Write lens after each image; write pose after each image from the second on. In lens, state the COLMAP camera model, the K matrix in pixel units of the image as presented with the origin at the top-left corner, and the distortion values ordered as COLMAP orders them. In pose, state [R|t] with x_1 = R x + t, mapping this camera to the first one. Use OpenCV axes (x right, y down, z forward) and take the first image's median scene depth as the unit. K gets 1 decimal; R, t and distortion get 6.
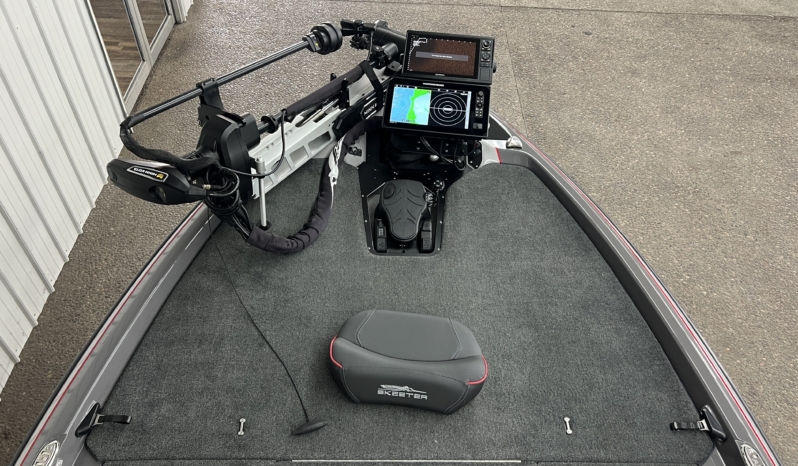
lens RADIAL K [[608.7, 0, 398.0], [0, 608.7, 262.9], [0, 0, 1]] dist [0.031676, -0.030530]
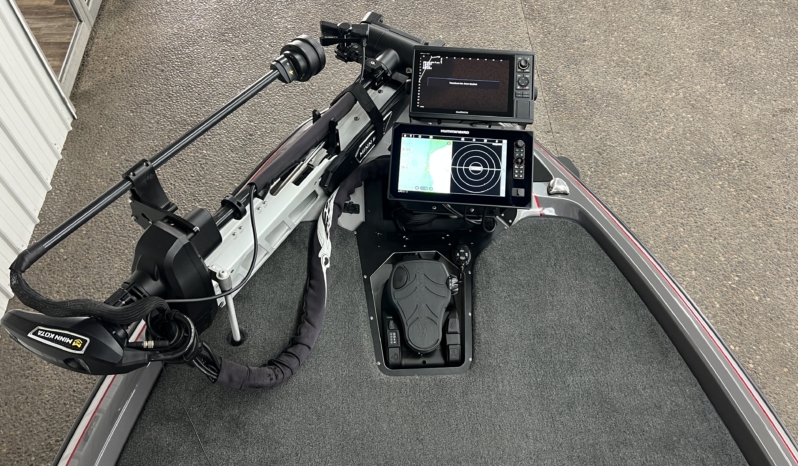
lens RADIAL K [[608.7, 0, 398.0], [0, 608.7, 262.9], [0, 0, 1]] dist [0.031676, -0.030530]
pose [[0.998842, -0.046087, 0.013835, -0.026133], [0.043364, 0.986756, 0.156310, -0.244441], [-0.020856, -0.155529, 0.987611, 0.247261]]
